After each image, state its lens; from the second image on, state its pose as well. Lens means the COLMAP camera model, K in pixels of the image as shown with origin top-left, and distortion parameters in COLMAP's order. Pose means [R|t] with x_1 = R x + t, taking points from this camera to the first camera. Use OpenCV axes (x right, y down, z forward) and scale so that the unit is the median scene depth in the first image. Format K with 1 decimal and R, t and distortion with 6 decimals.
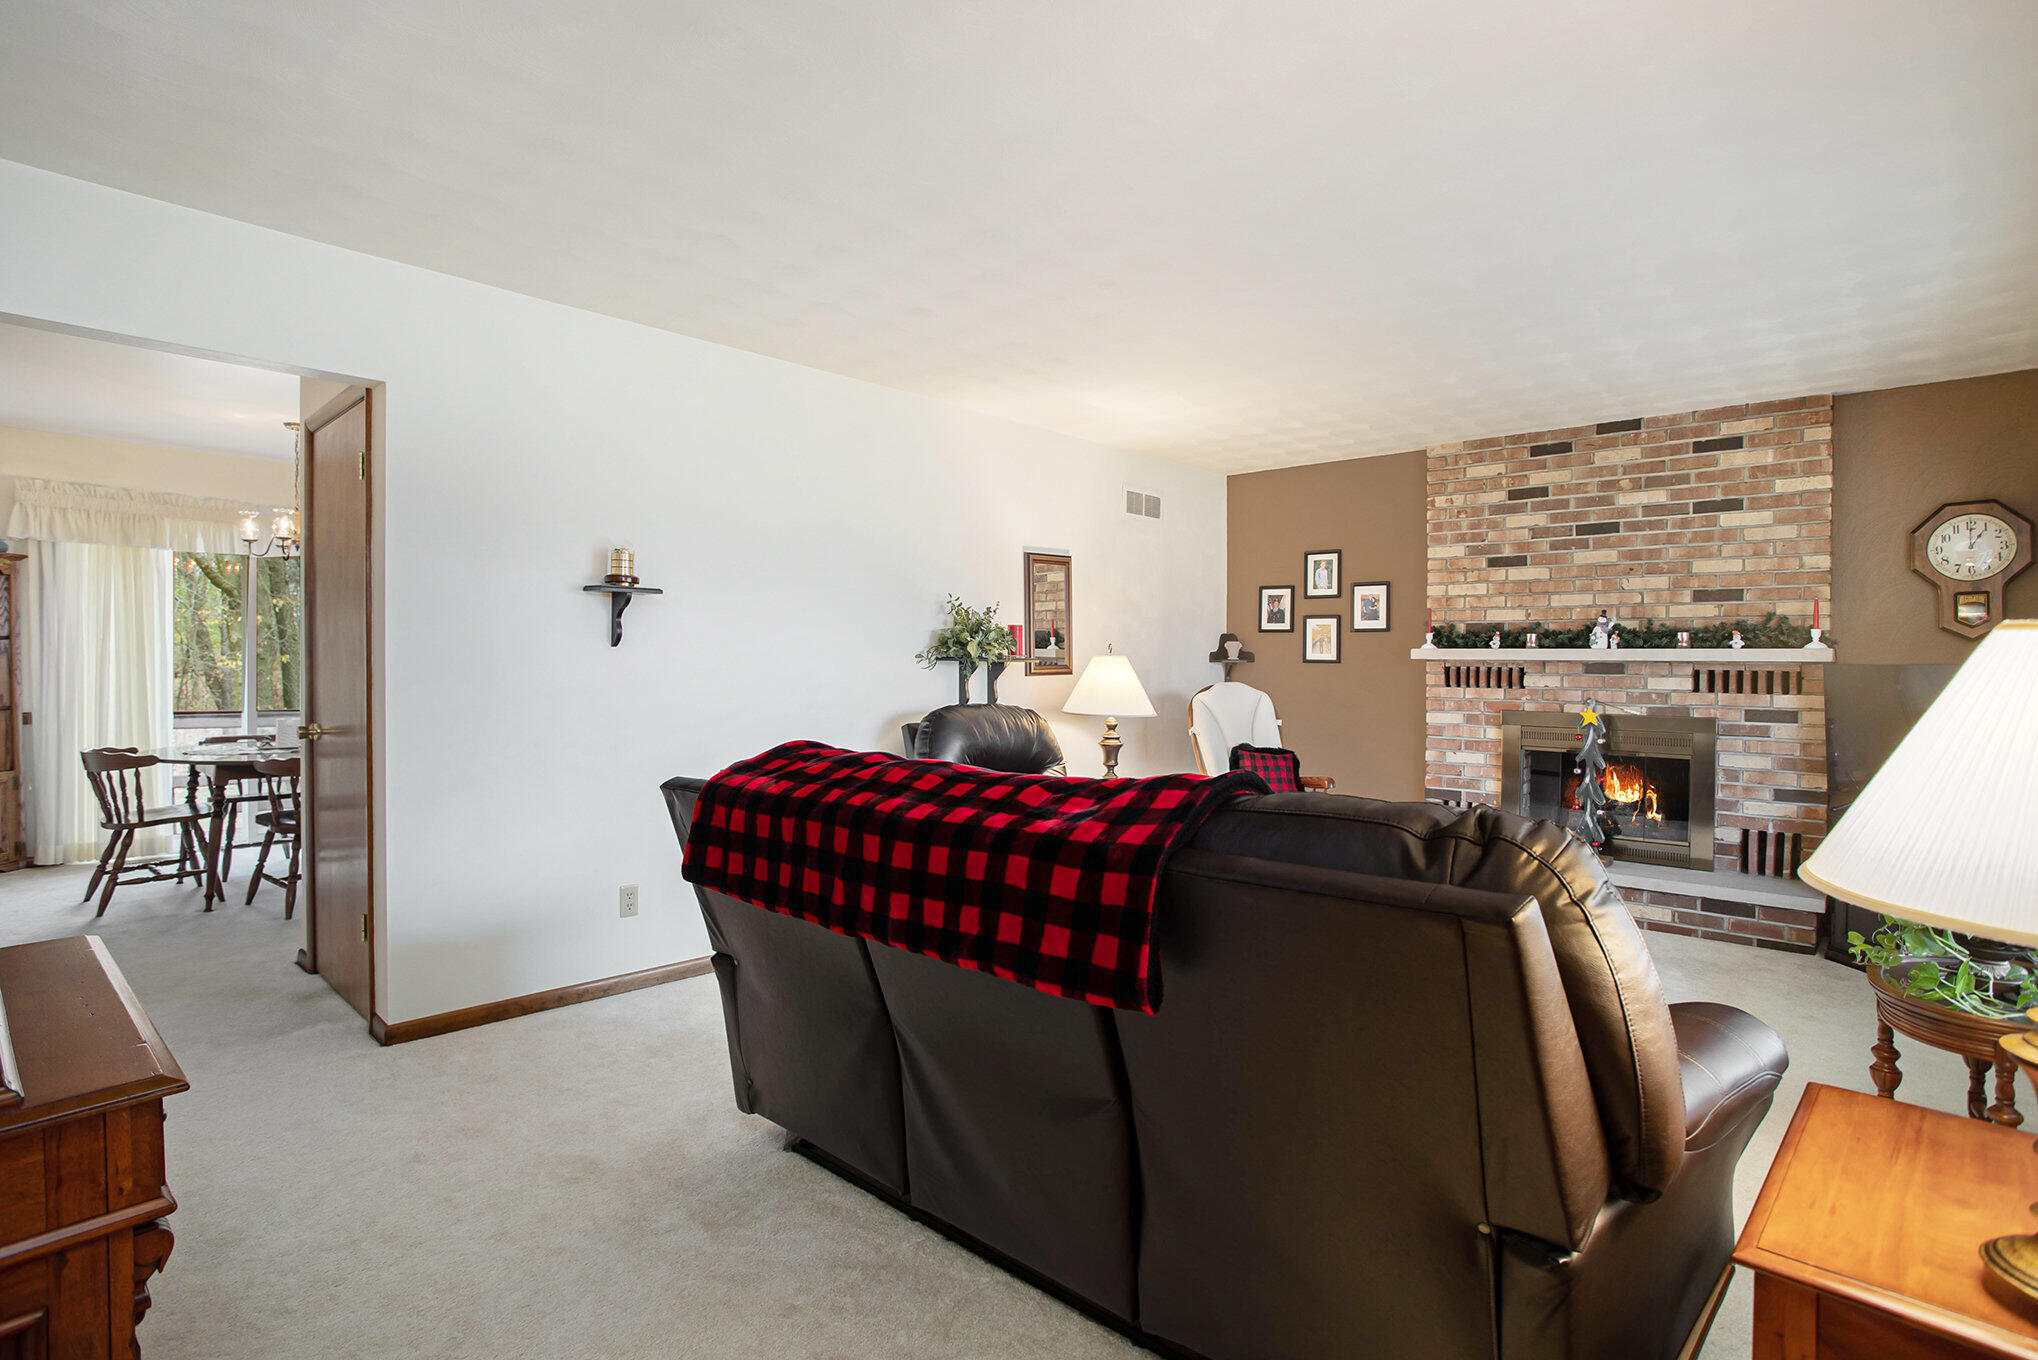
lens RADIAL K [[1025.4, 0, 1004.5], [0, 1025.4, 701.6], [0, 0, 1]] dist [-0.038974, 0.010911]
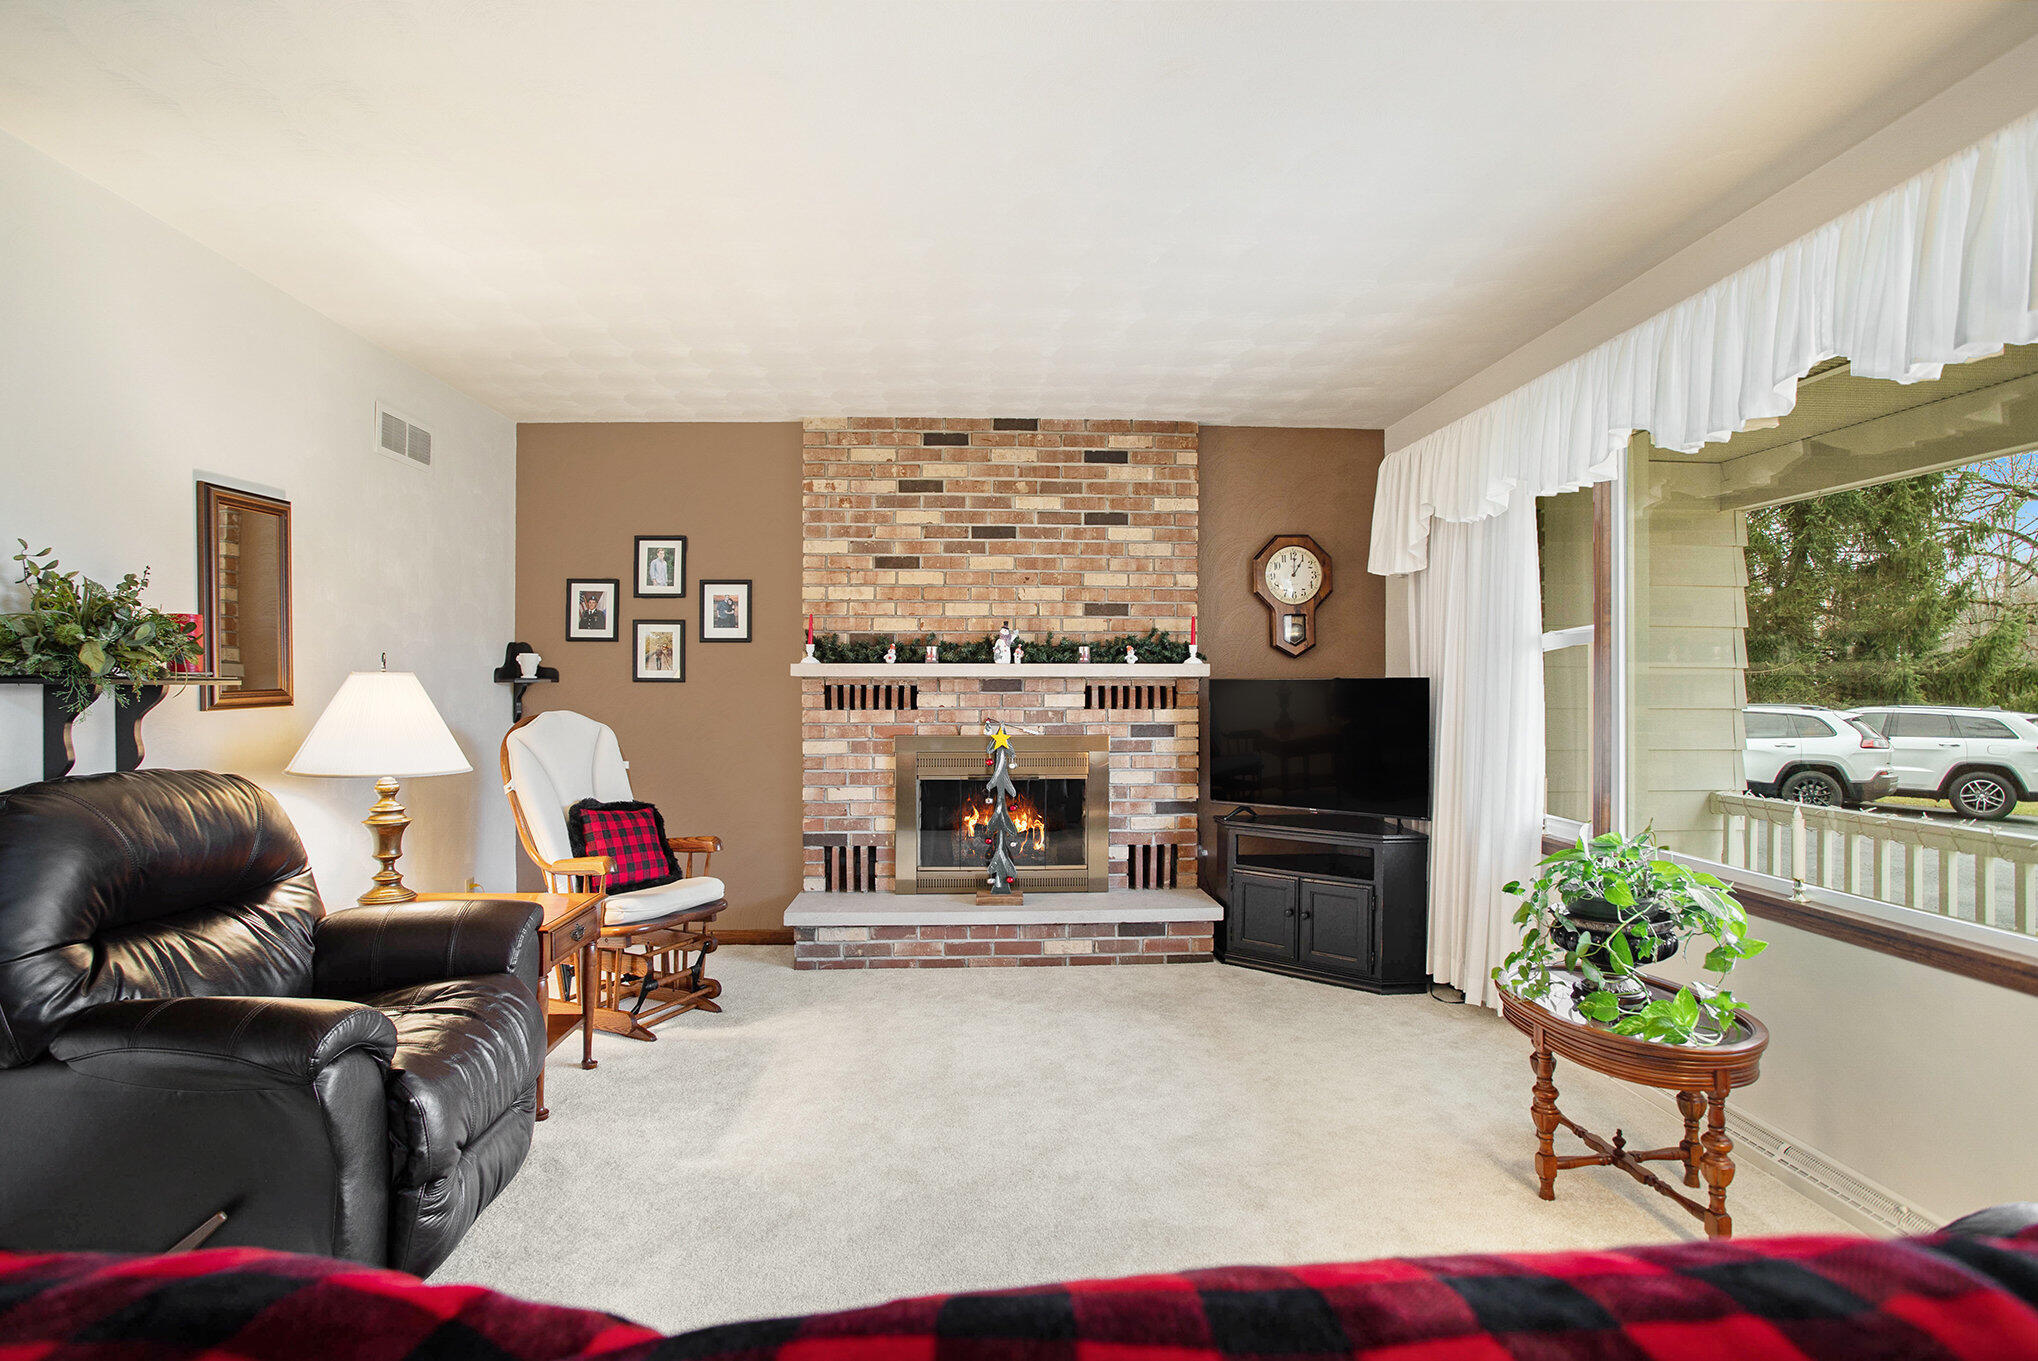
lens RADIAL K [[1025.4, 0, 1029.2], [0, 1025.4, 685.4], [0, 0, 1]] dist [-0.038974, 0.010911]
pose [[0.691630, -0.009579, 0.722188, -0.061181], [0.034551, 0.999206, -0.019835, -0.013264], [-0.721425, 0.038671, 0.691412, 0.335034]]
